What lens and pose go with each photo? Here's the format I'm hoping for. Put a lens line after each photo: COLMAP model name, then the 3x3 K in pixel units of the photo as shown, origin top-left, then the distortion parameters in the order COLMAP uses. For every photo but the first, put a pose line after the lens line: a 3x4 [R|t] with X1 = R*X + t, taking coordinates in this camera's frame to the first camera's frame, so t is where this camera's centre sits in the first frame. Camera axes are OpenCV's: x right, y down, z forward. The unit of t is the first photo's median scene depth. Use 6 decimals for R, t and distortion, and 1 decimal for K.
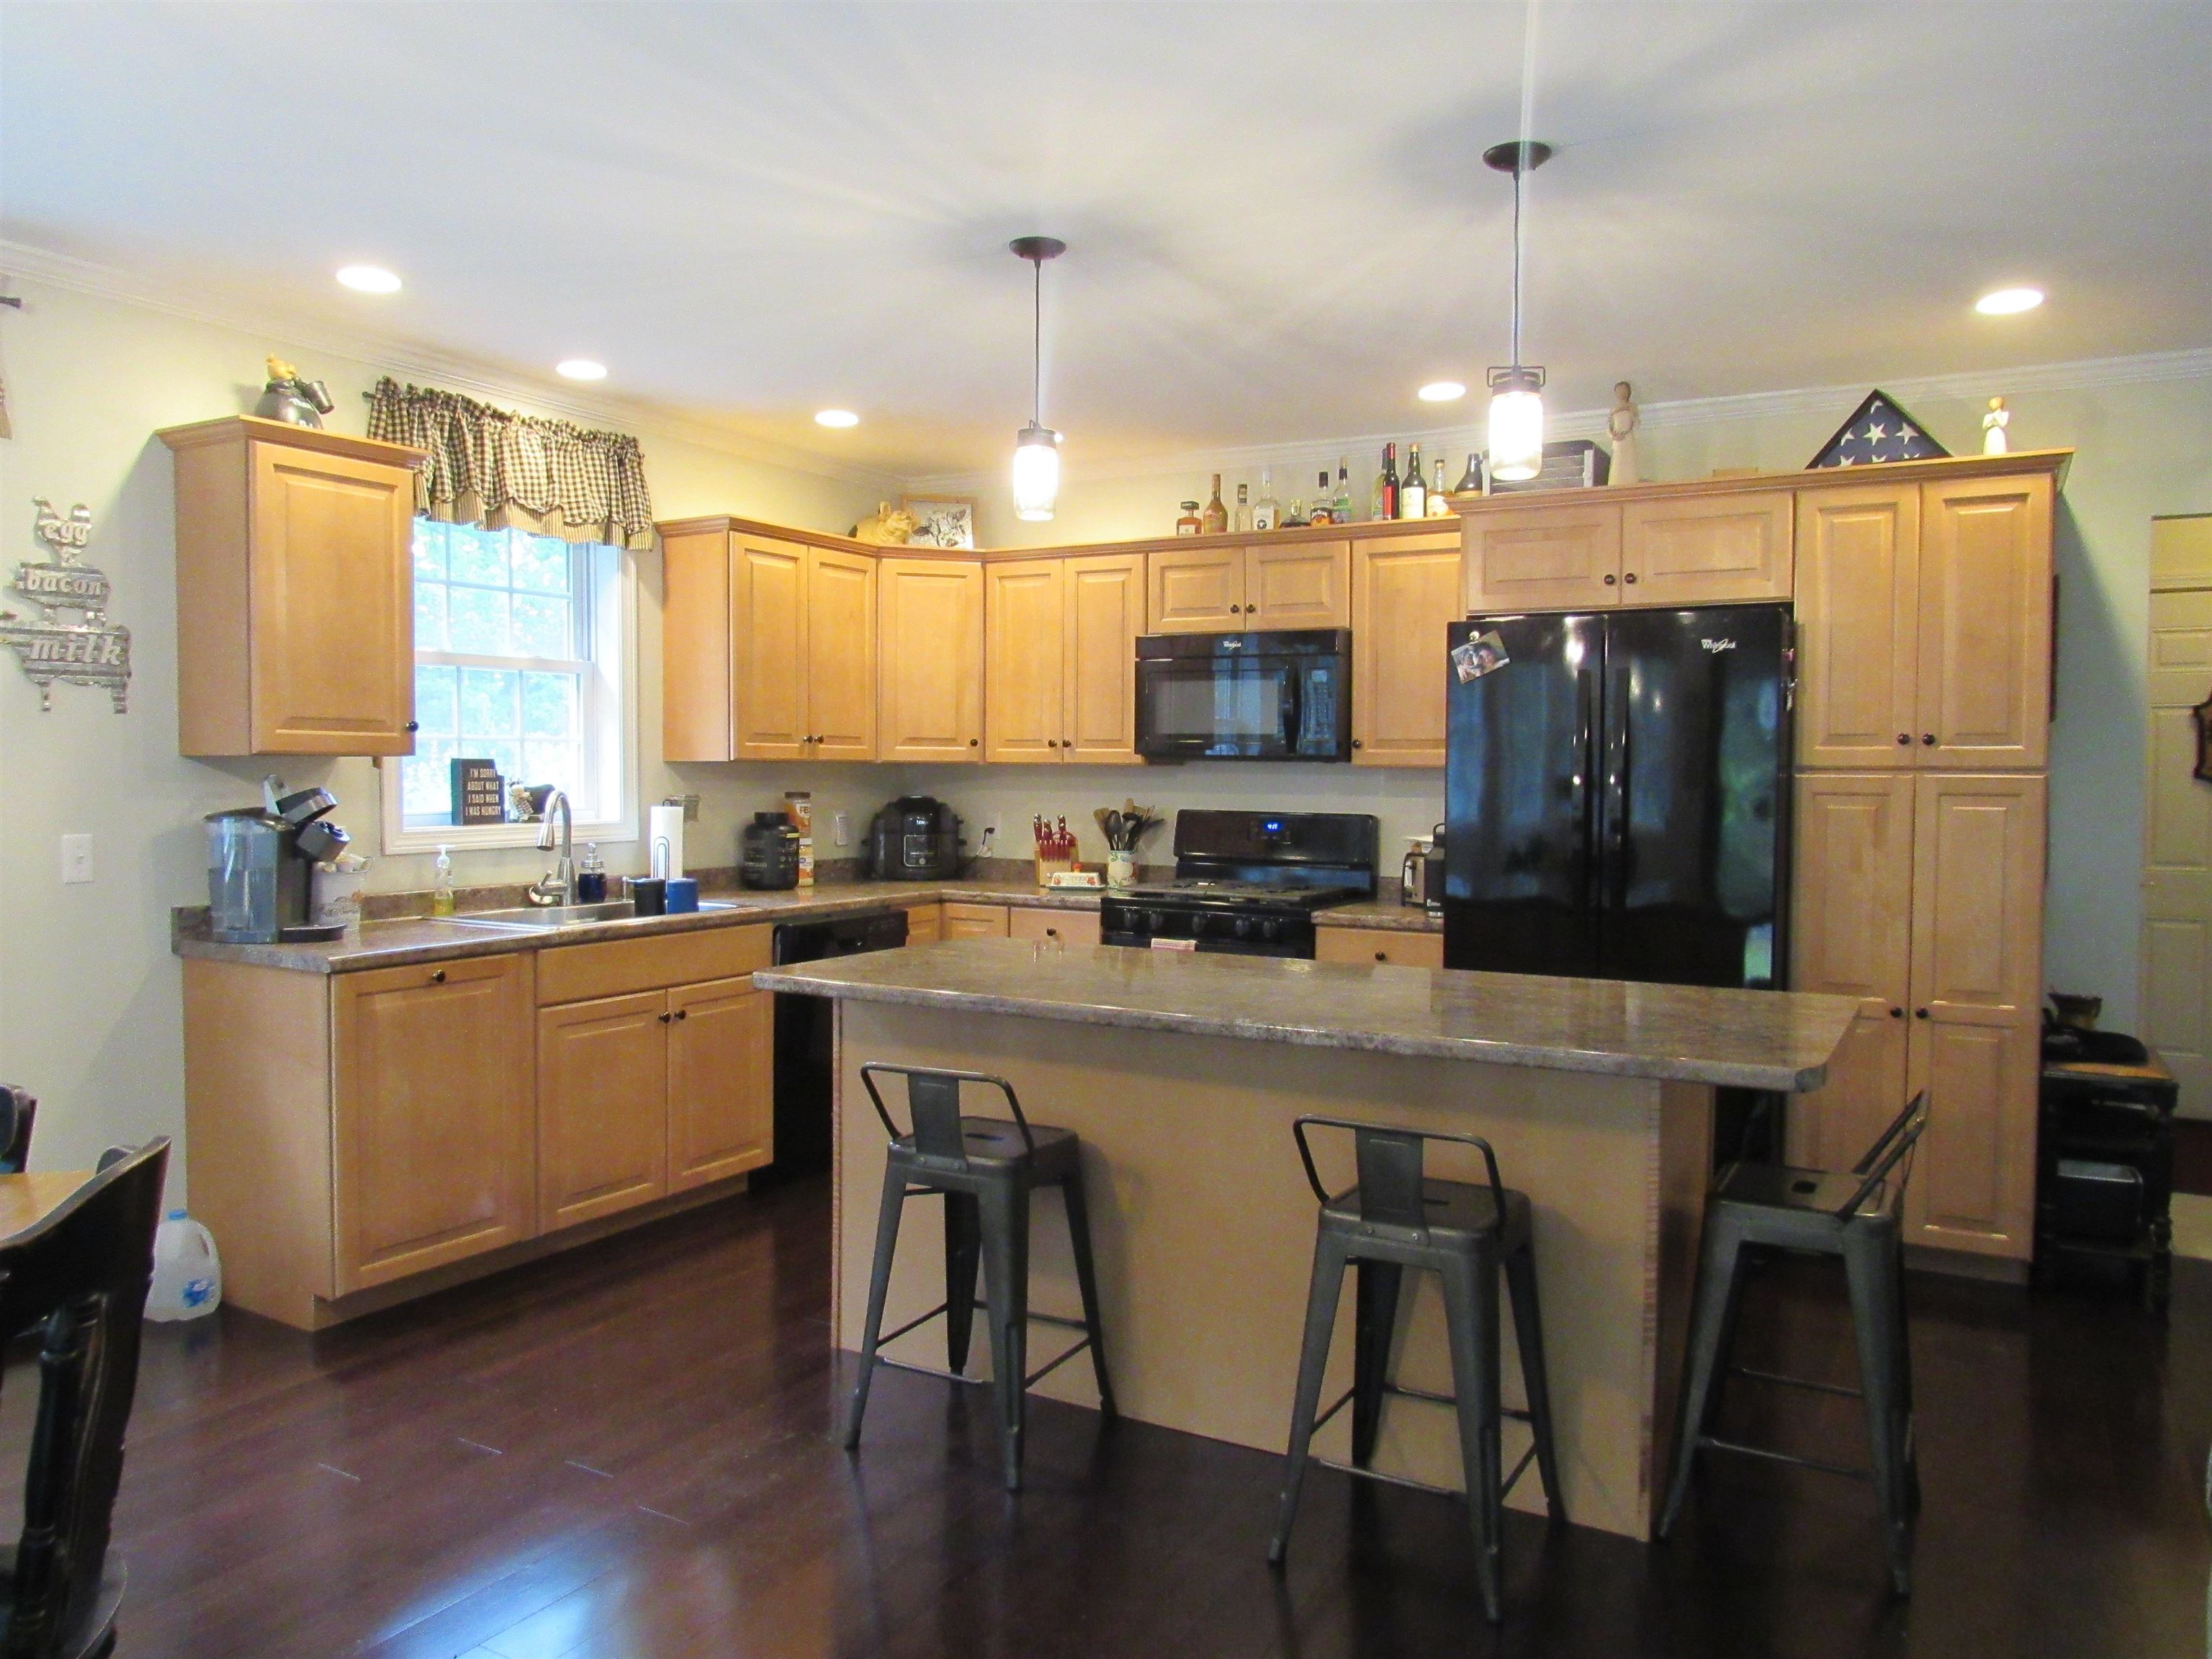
lens RADIAL K [[1594.0, 0, 1117.3], [0, 1594.0, 826.8], [0, 0, 1]] dist [-0.016842, 0.020805]
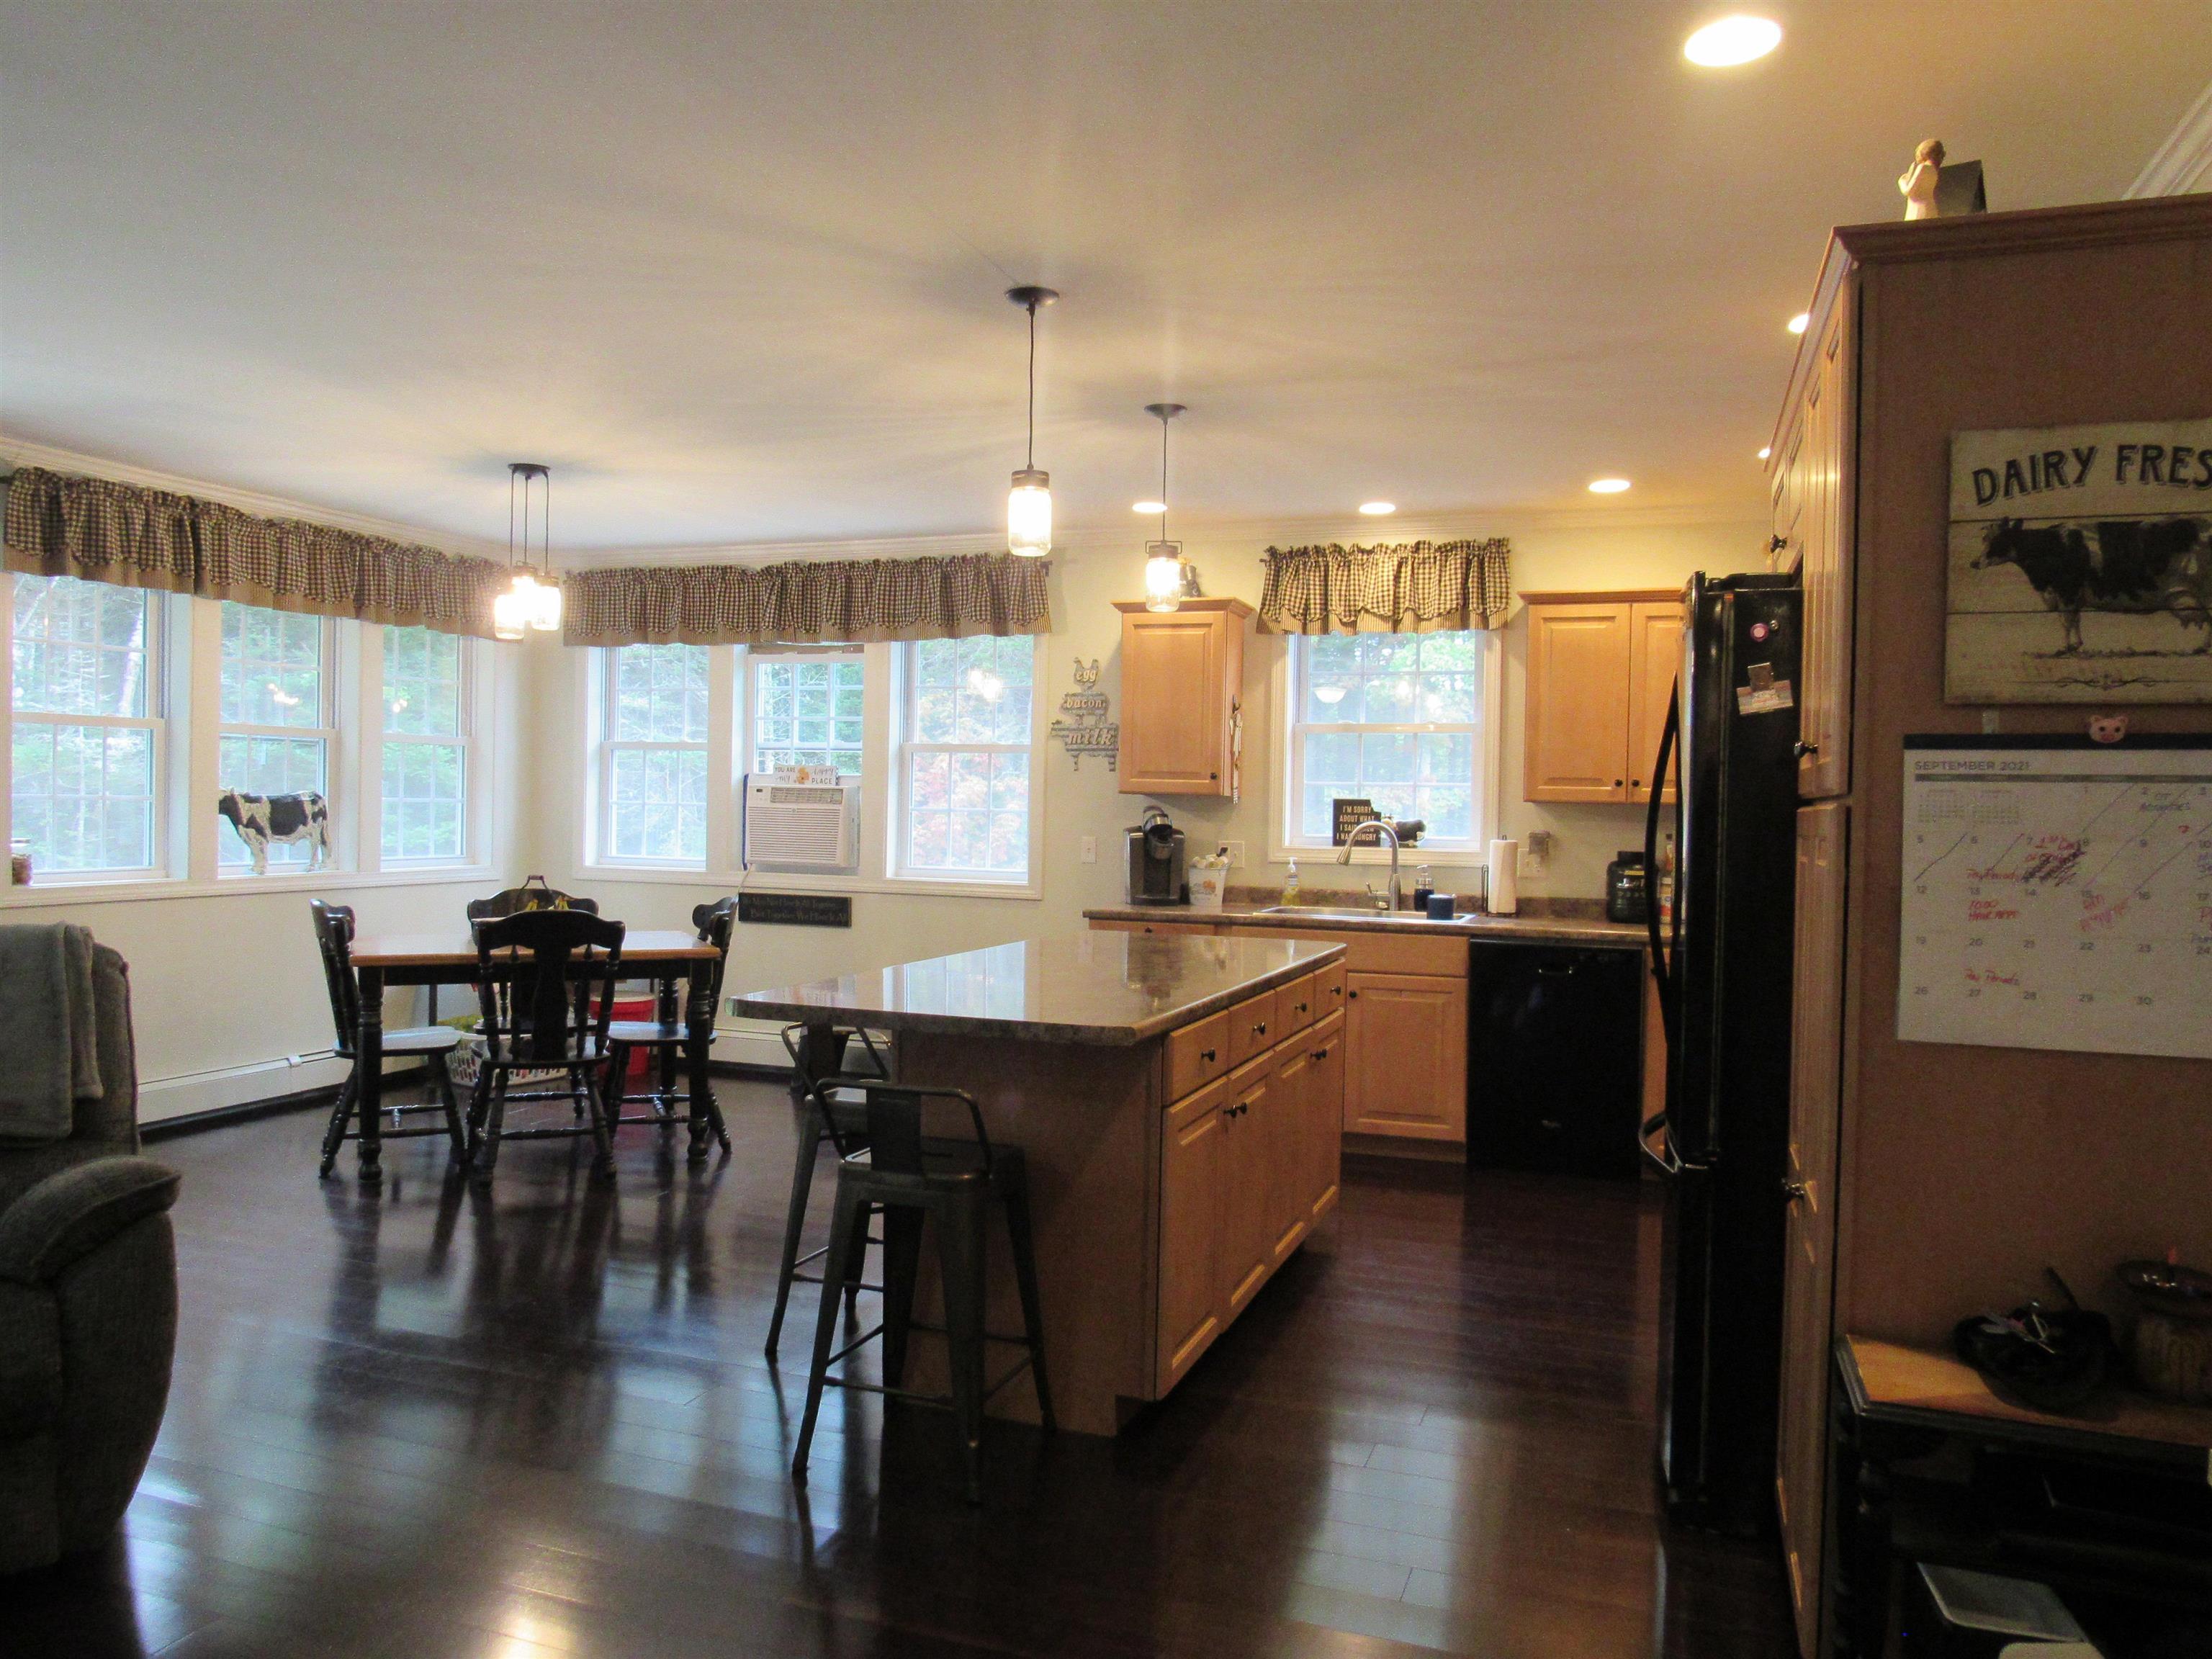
lens RADIAL K [[1605.3, 0, 1130.3], [0, 1605.3, 829.9], [0, 0, 1]] dist [0.001394, 0.005980]
pose [[0.178454, 0.014442, -0.983842, 0.944389], [-0.056166, 0.998411, 0.004468, -0.011321], [0.982344, 0.054461, 0.178981, 0.561080]]
